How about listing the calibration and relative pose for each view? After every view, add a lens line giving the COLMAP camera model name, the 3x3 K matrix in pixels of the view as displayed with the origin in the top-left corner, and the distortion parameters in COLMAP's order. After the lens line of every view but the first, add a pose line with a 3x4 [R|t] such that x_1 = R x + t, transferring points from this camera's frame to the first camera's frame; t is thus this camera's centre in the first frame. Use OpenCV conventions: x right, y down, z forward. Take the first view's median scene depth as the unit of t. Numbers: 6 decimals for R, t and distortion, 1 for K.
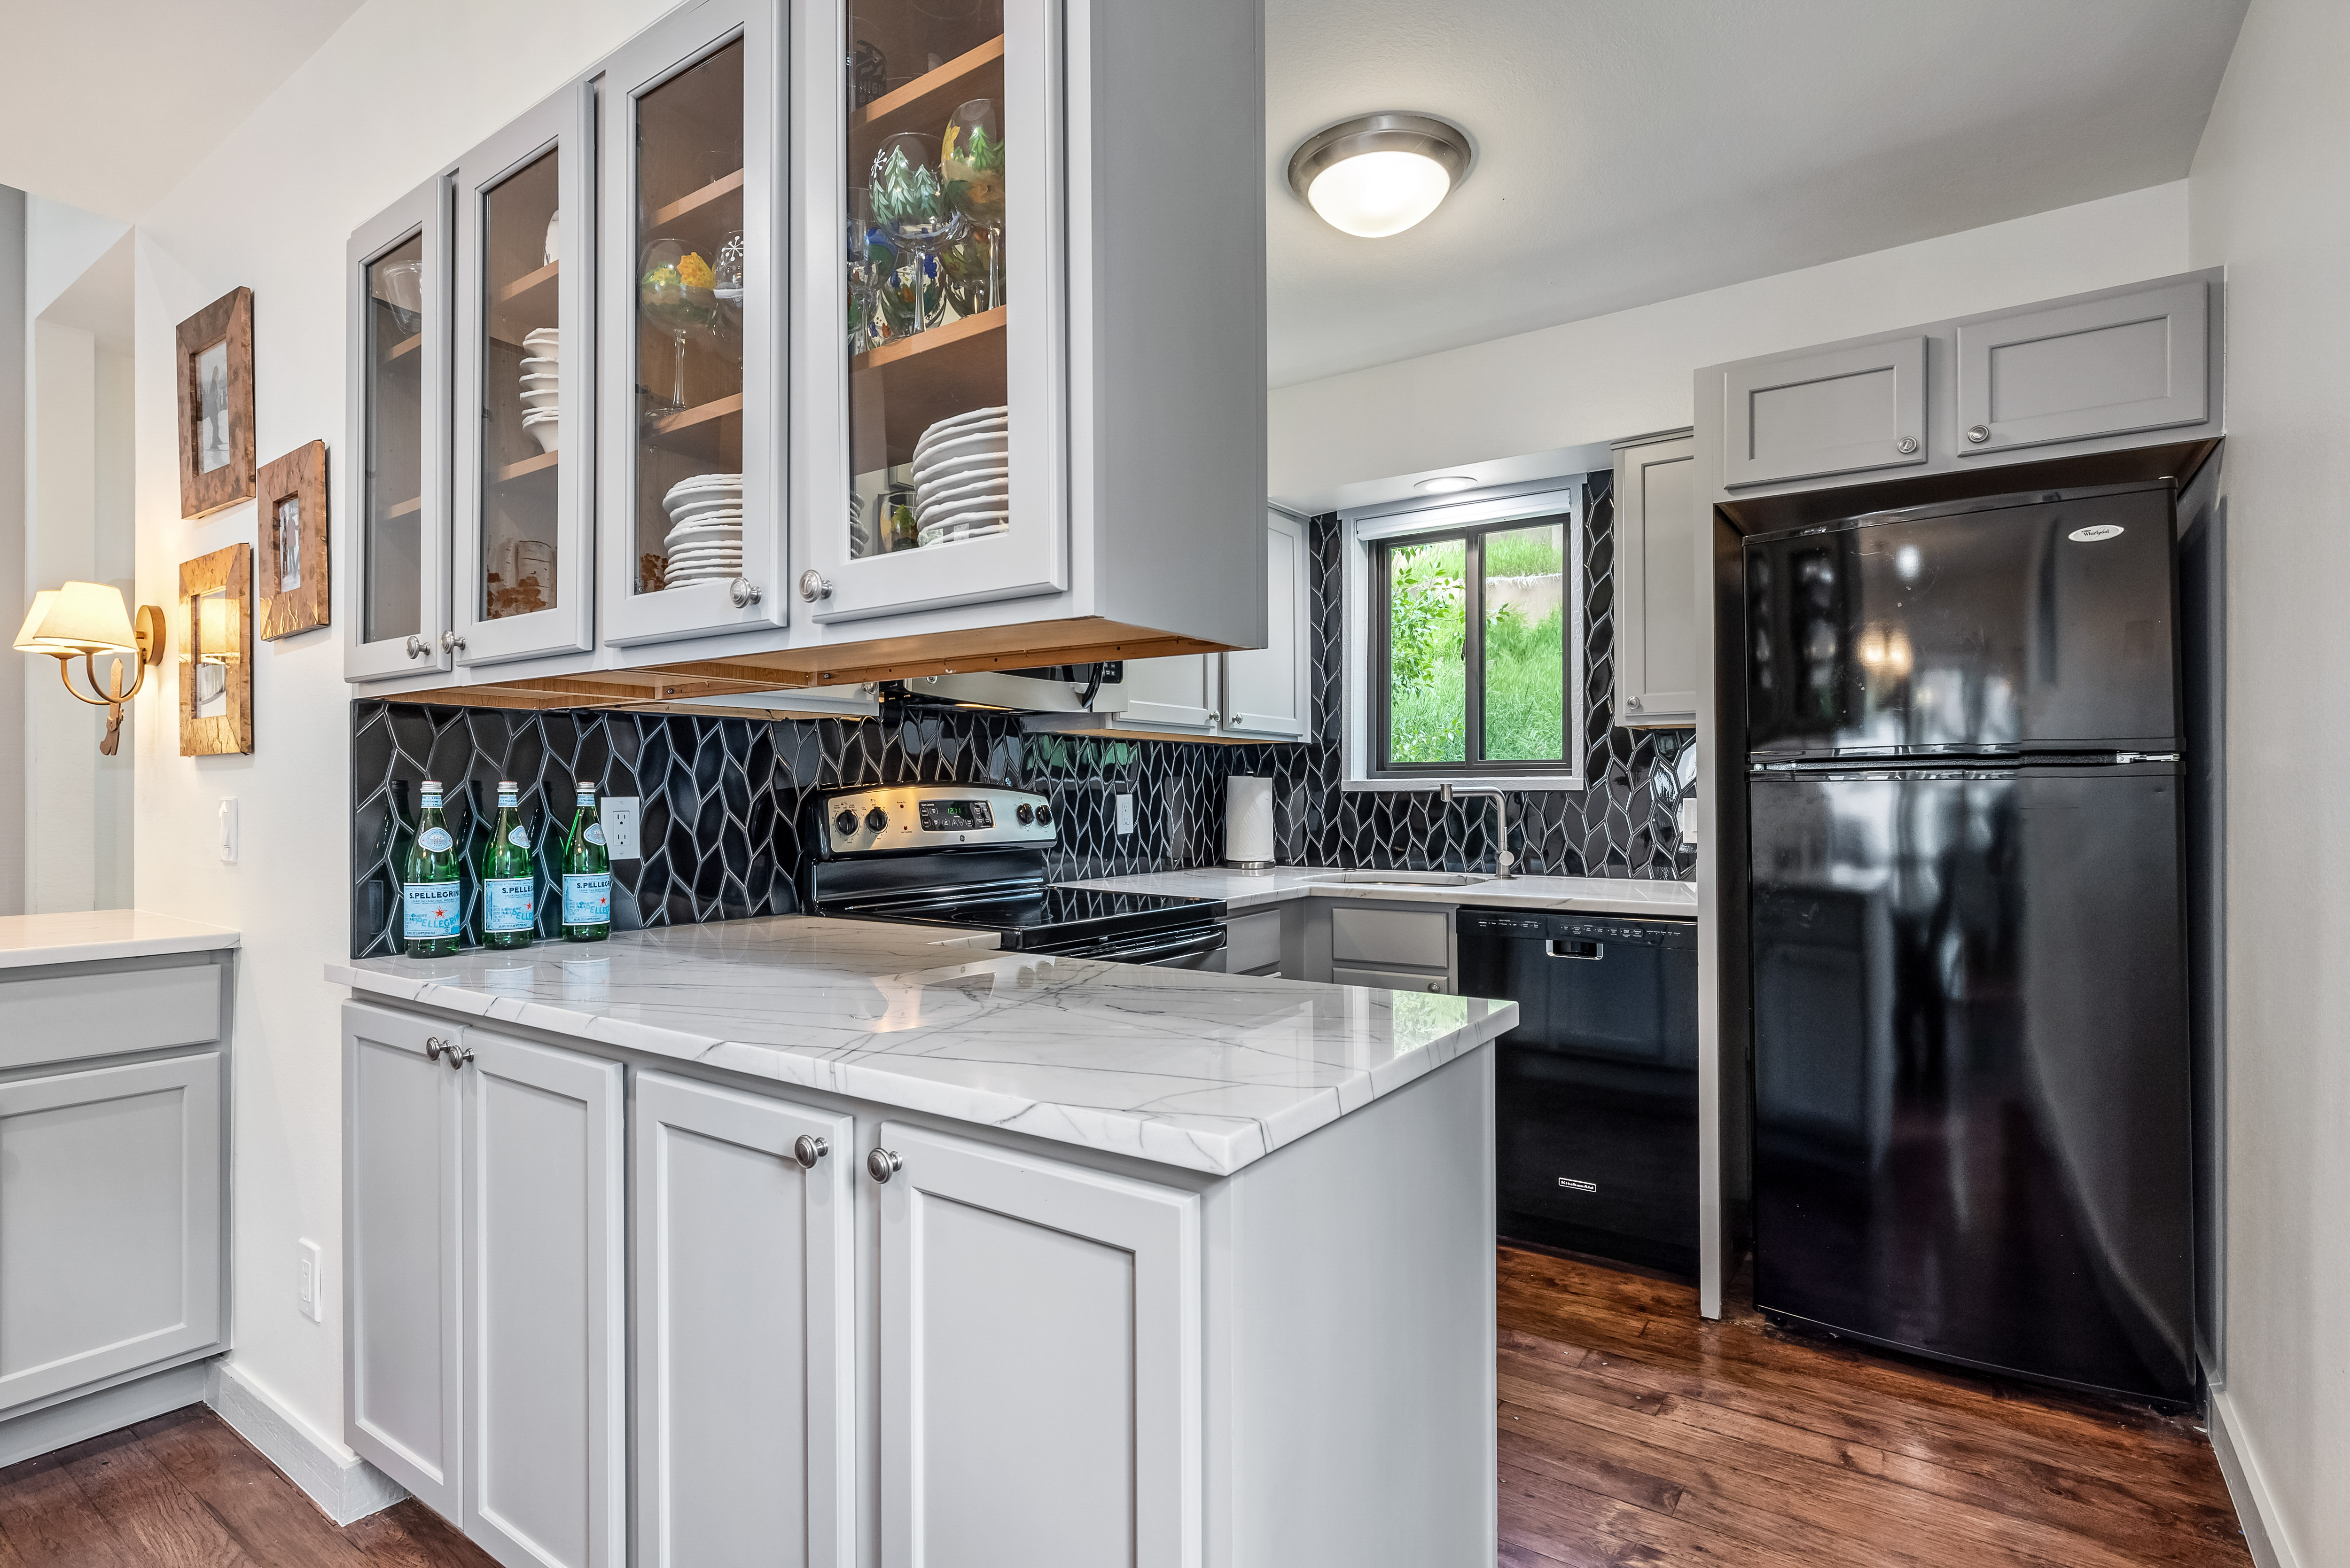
lens RADIAL K [[1139.5, 0, 1187.1], [0, 1139.5, 775.3], [0, 0, 1]] dist [-0.000866, -0.001066]
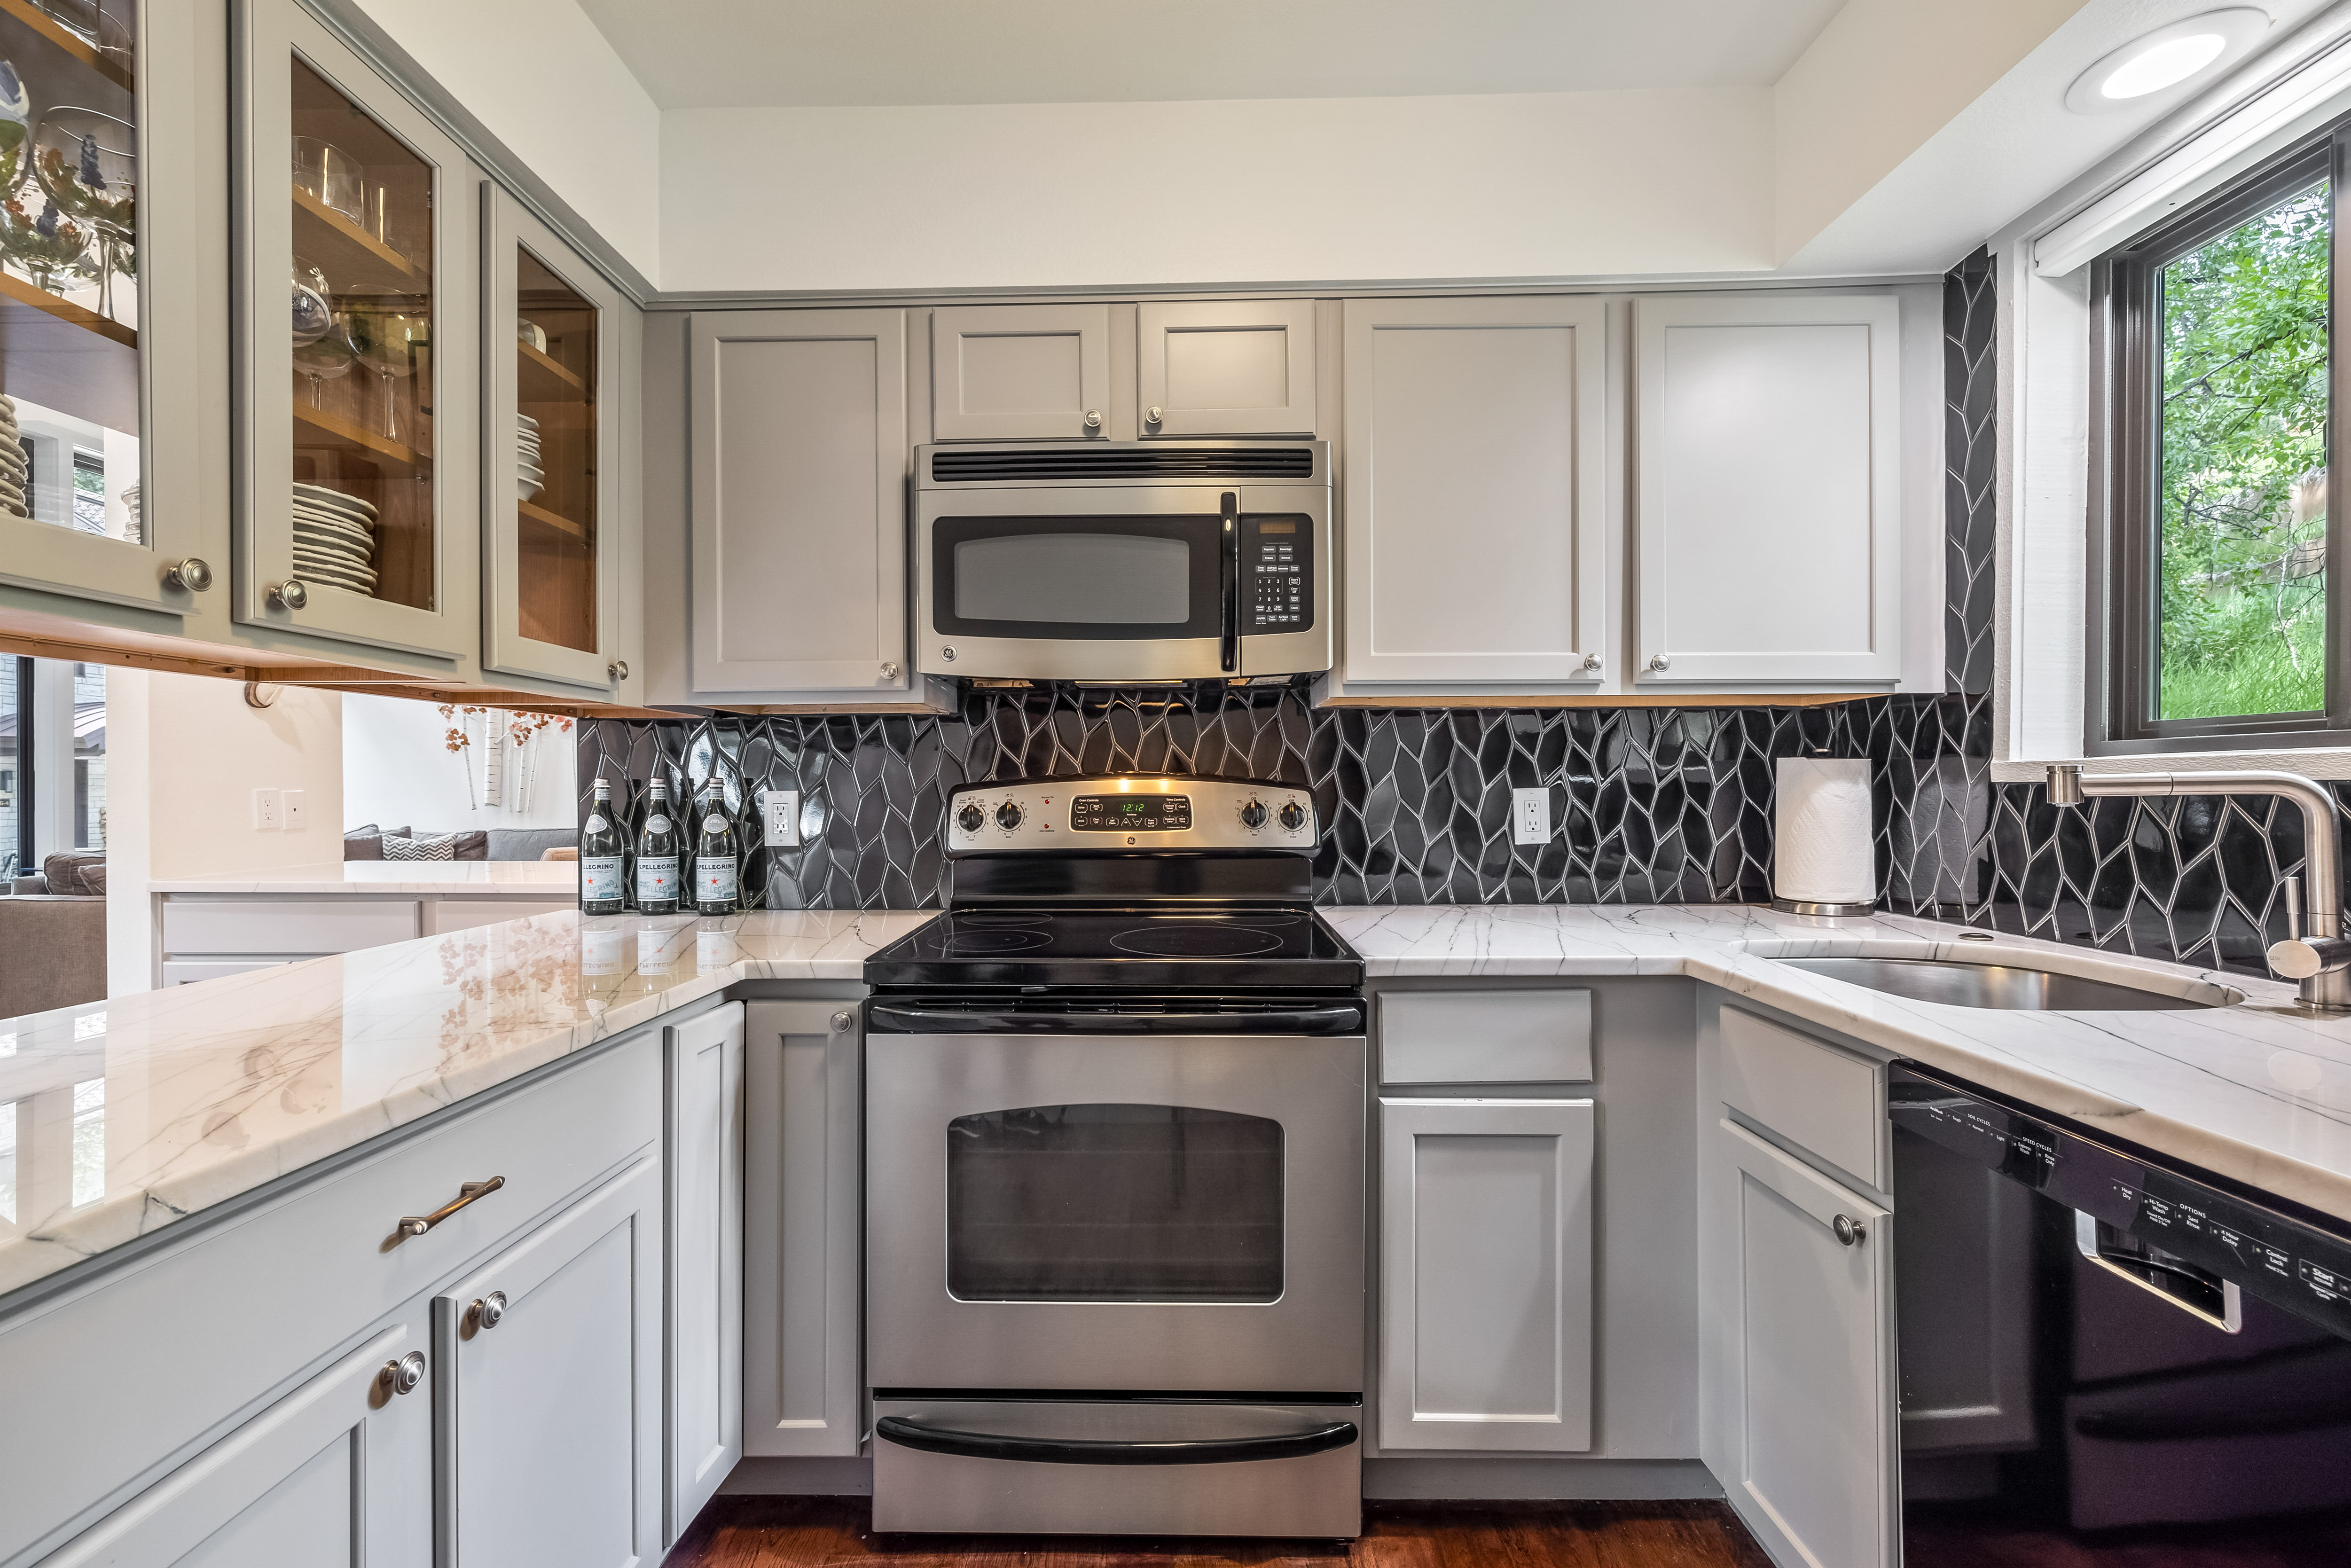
lens RADIAL K [[998.6, 0, 1172.5], [0, 998.6, 790.1], [0, 0, 1]] dist [-0.000511, 0.000507]
pose [[0.559525, 0.007404, -0.828780, 0.349279], [0.015291, 0.999698, 0.019253, 0.003246], [0.828672, -0.023445, 0.559243, 0.503479]]
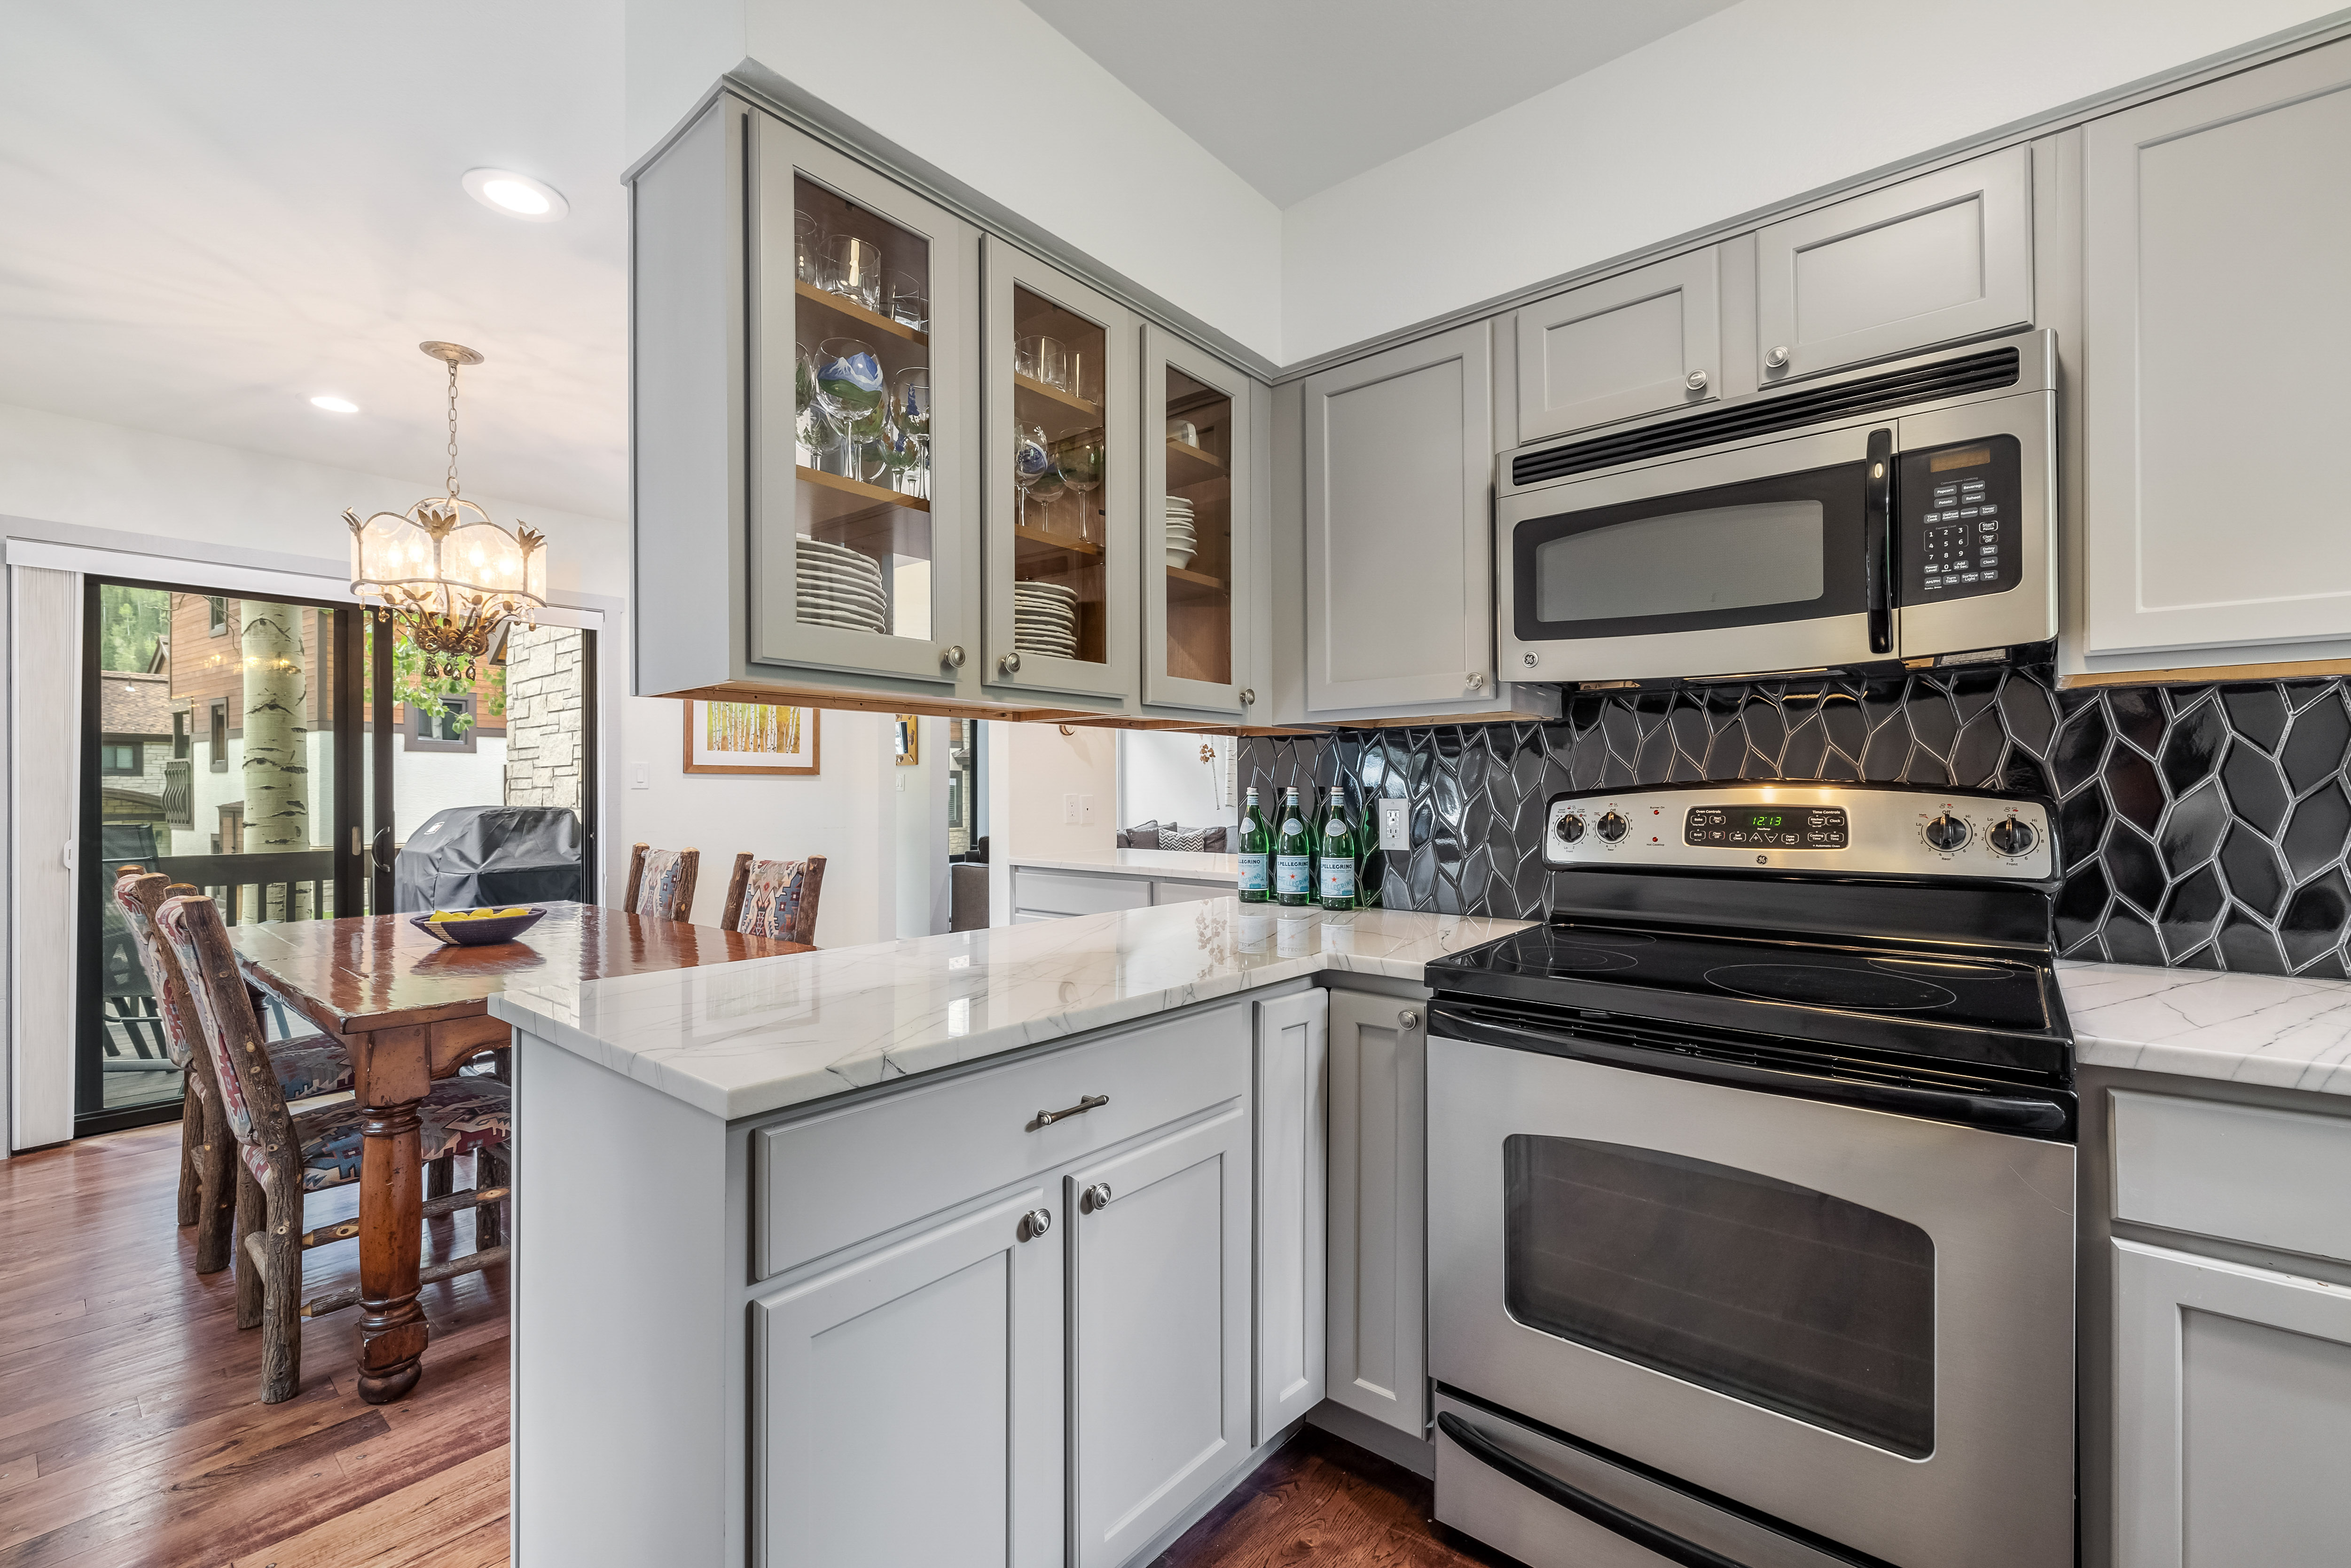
lens RADIAL K [[998.5, 0, 1165.0], [0, 998.5, 790.7], [0, 0, 1]] dist [-0.000511, 0.000507]
pose [[-0.091837, 0.005353, -0.995760, 0.375494], [0.021561, 0.999762, 0.003386, 0.001362], [0.995541, -0.021159, -0.091930, 0.560877]]
